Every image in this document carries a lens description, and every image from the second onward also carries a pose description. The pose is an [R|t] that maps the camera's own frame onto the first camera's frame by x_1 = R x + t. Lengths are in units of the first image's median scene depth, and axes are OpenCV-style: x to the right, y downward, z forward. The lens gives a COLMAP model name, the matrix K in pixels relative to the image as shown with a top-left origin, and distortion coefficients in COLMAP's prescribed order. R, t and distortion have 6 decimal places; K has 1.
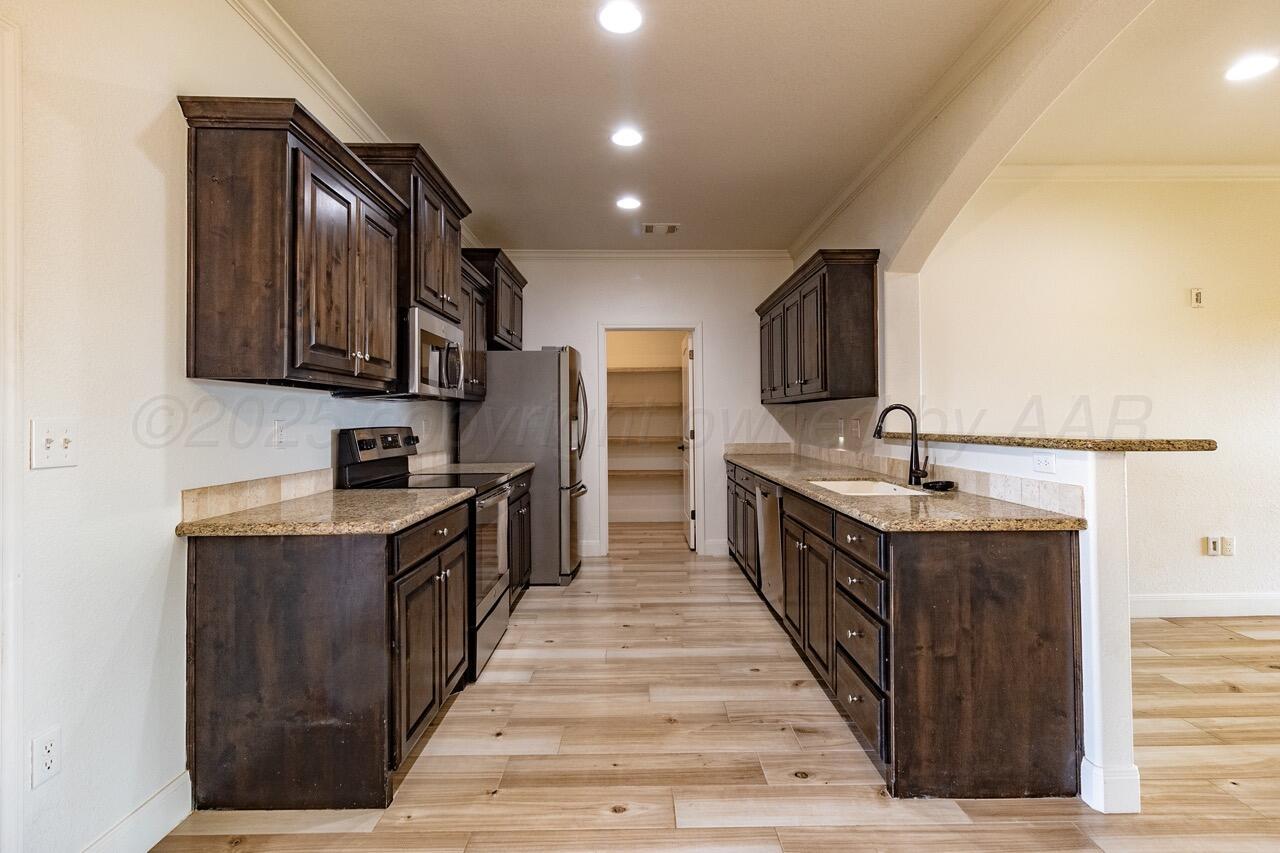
lens RADIAL K [[603.7, 0, 646.7], [0, 603.7, 414.6], [0, 0, 1]] dist [0.002736, 0.000178]
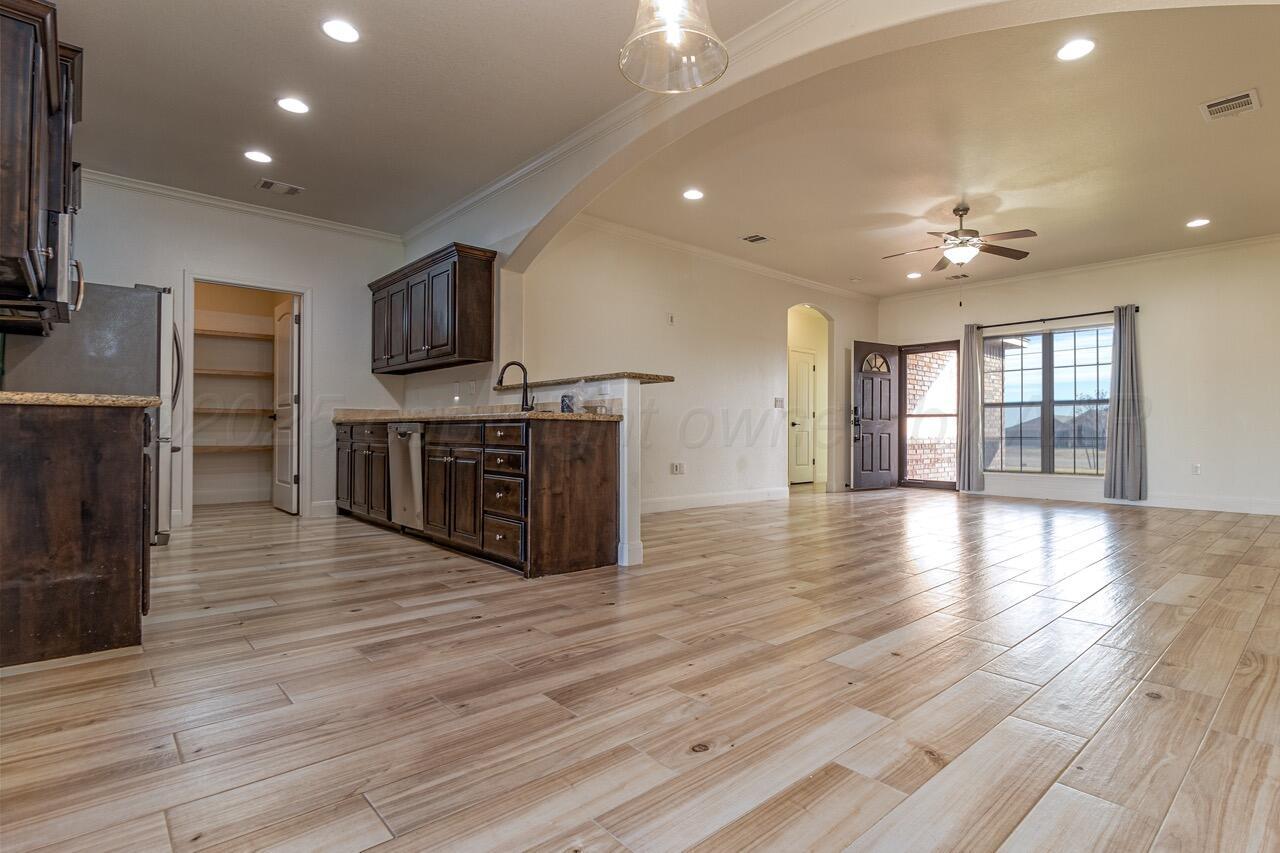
lens RADIAL K [[637.5, 0, 672.1], [0, 637.5, 427.5], [0, 0, 1]] dist [-0.003176, -0.001311]
pose [[0.741702, 0.017027, 0.670513, -0.422237], [-0.017022, 0.999834, -0.006561, 0.189929], [-0.670513, -0.006548, 0.741869, -0.495245]]
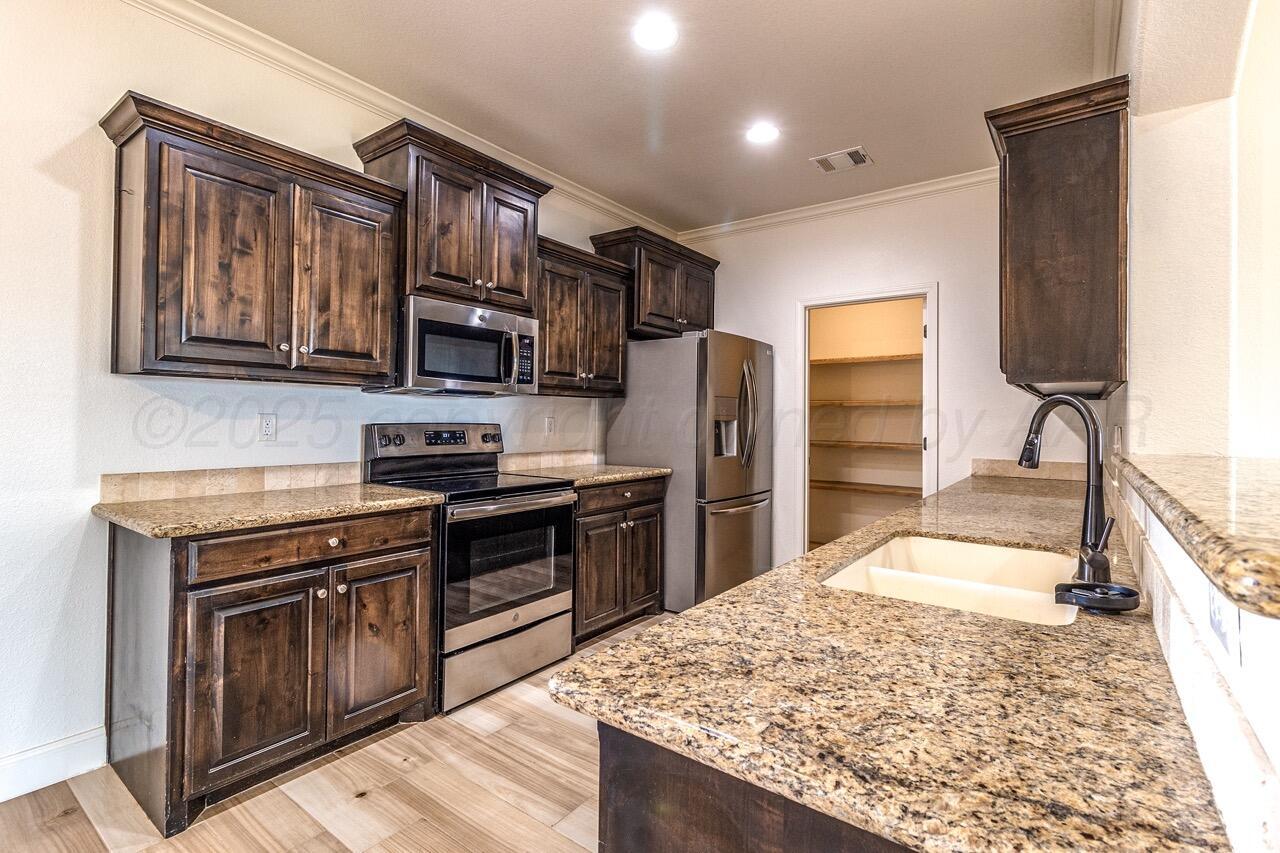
lens RADIAL K [[590.8, 0, 646.8], [0, 590.8, 414.7], [0, 0, 1]] dist [0.002599, 0.000288]
pose [[0.796932, 0.010414, -0.603979, 0.578211], [-0.010301, 0.999940, 0.003650, 0.000094], [0.603981, 0.003313, 0.796992, 0.614930]]
